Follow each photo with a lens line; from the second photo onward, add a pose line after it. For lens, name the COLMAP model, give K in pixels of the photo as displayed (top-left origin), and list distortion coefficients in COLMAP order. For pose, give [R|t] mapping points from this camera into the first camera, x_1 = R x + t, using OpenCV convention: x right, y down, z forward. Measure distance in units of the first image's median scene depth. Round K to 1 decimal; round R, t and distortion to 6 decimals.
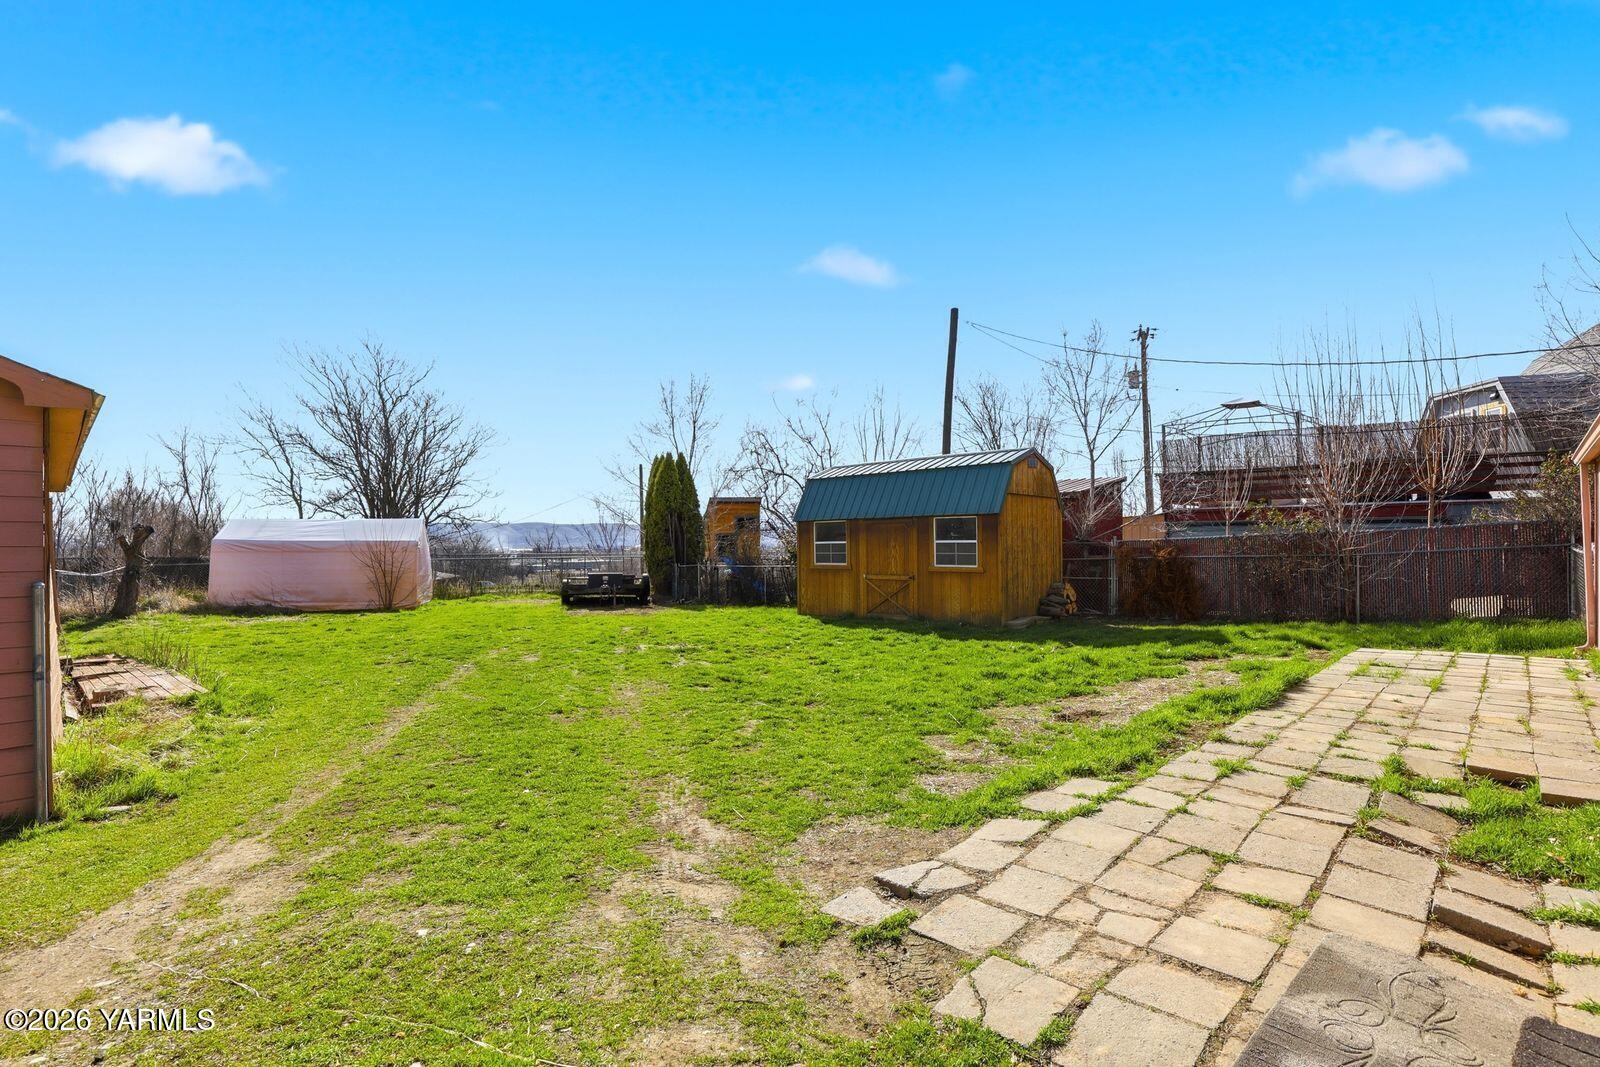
lens RADIAL K [[788.3, 0, 800.0], [0, 788.3, 533.5], [0, 0, 1]] dist [-0.001502, 0.024782]
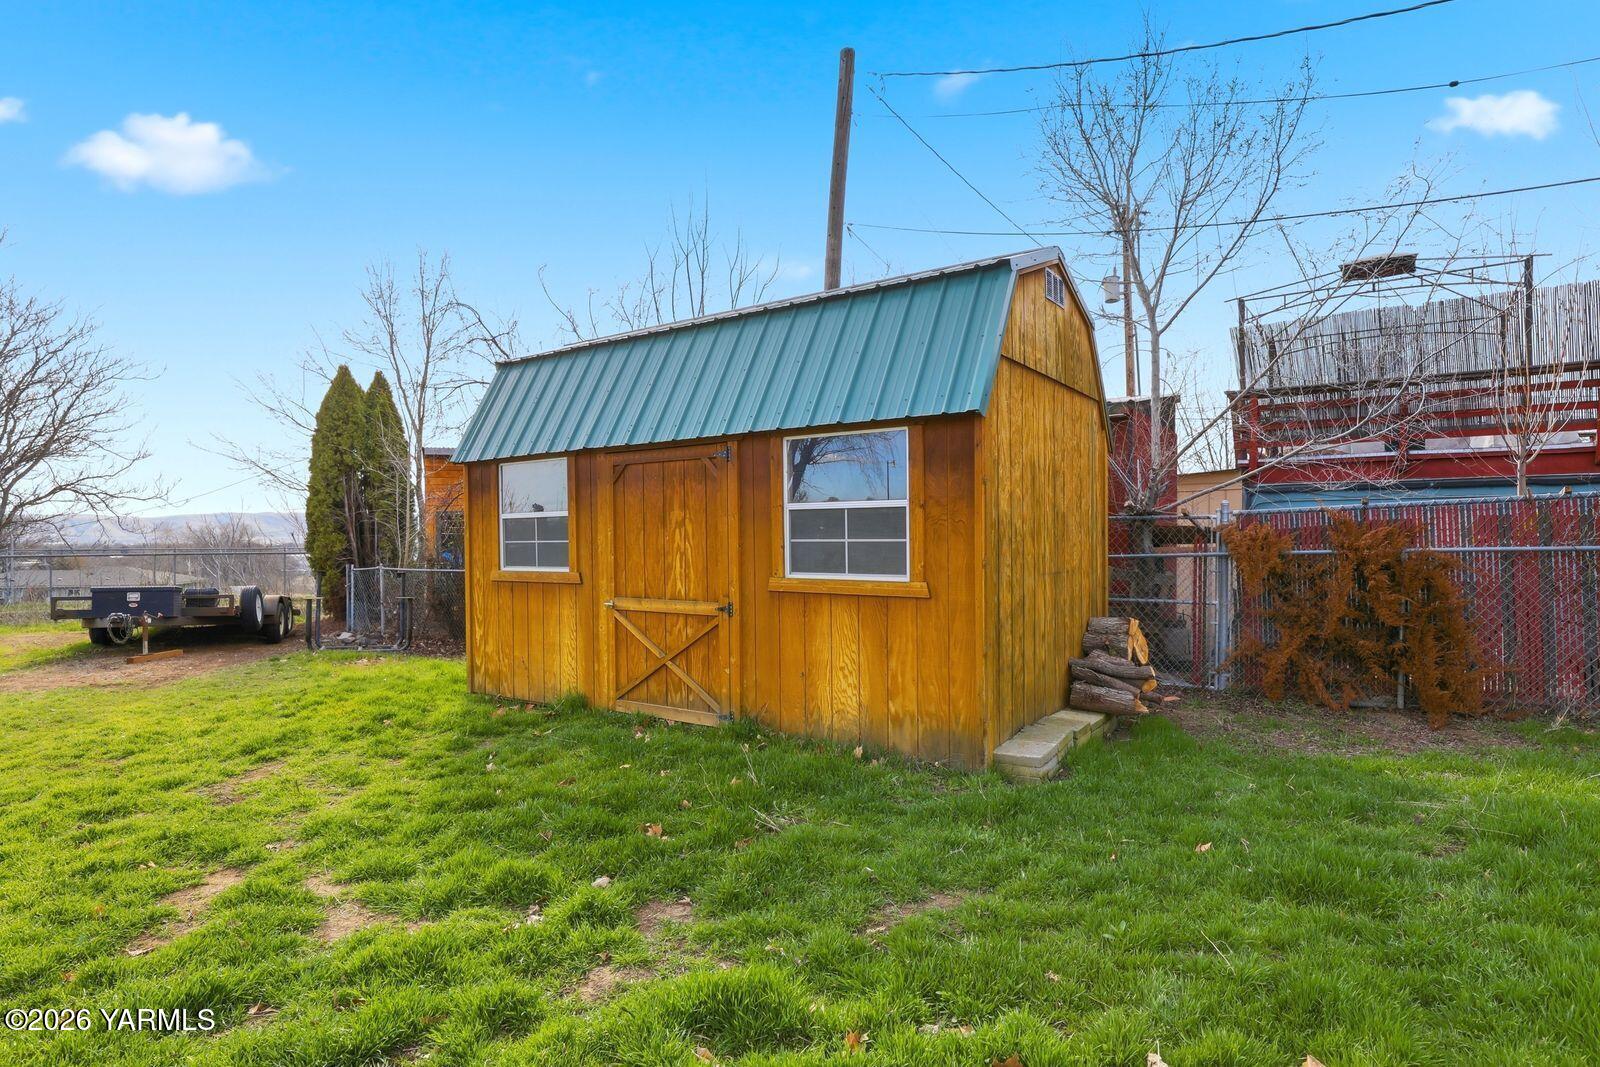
lens RADIAL K [[1013.9, 0, 800.0], [0, 1013.9, 533.5], [0, 0, 1]] dist [-0.082224, 0.068970]
pose [[0.989721, 0.002104, 0.142998, 0.040338], [-0.003388, 0.999956, 0.008740, 0.006589], [-0.142974, -0.009135, 0.989684, 0.199505]]
